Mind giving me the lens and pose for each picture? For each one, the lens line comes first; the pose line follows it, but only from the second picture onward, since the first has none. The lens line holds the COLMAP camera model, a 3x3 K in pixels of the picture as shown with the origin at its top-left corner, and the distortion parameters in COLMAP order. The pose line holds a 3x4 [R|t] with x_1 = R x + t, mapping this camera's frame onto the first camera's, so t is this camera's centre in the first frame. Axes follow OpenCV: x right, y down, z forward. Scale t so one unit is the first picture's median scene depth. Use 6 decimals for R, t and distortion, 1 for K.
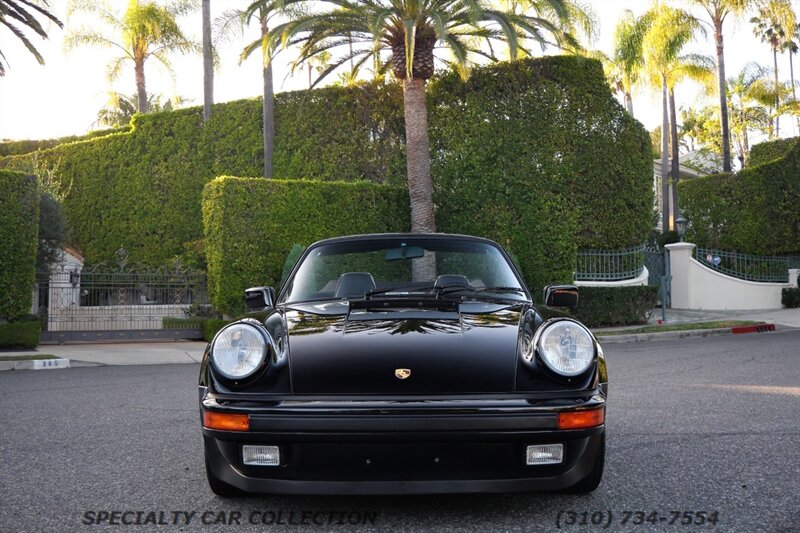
lens RADIAL K [[867.7, 0, 403.0], [0, 867.7, 277.0], [0, 0, 1]] dist [0.026226, 0.000000]
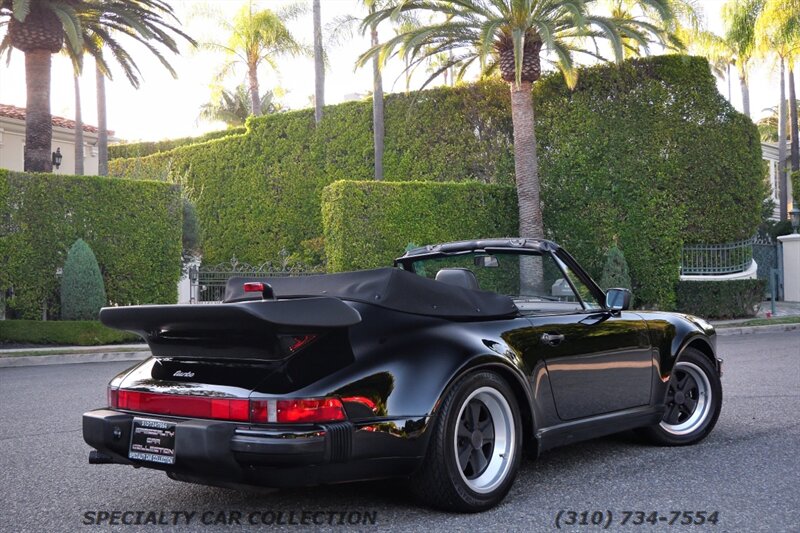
lens RADIAL K [[964.0, 0, 397.3], [0, 964.0, 279.3], [0, 0, 1]] dist [0.012651, 0.000000]
pose [[0.994531, -0.006372, -0.104250, -0.015234], [0.007940, 0.999861, 0.014637, -0.009814], [0.104143, -0.015384, 0.994443, -0.158112]]
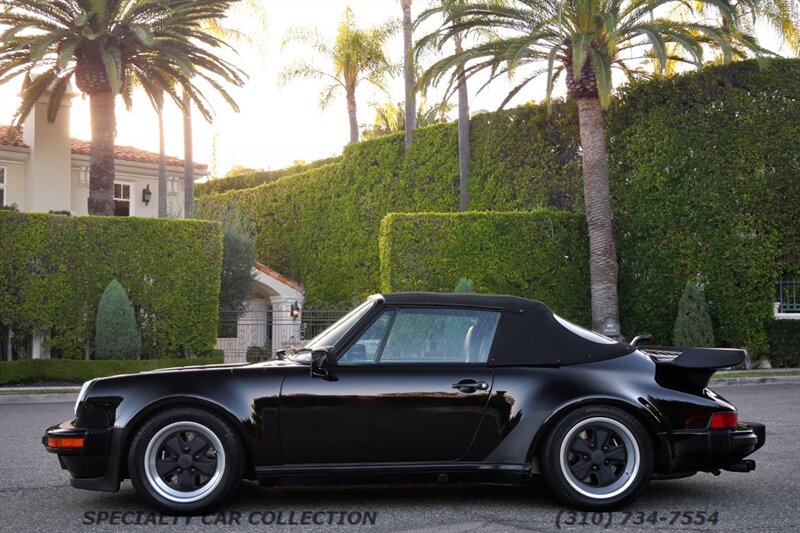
lens RADIAL K [[1146.1, 0, 408.9], [0, 1146.1, 281.2], [0, 0, 1]] dist [0.020311, 0.000000]
pose [[0.933398, -0.017885, -0.358398, 0.260103], [0.013932, 0.999810, -0.013611, -0.016693], [0.358573, 0.007711, 0.933470, -0.210368]]
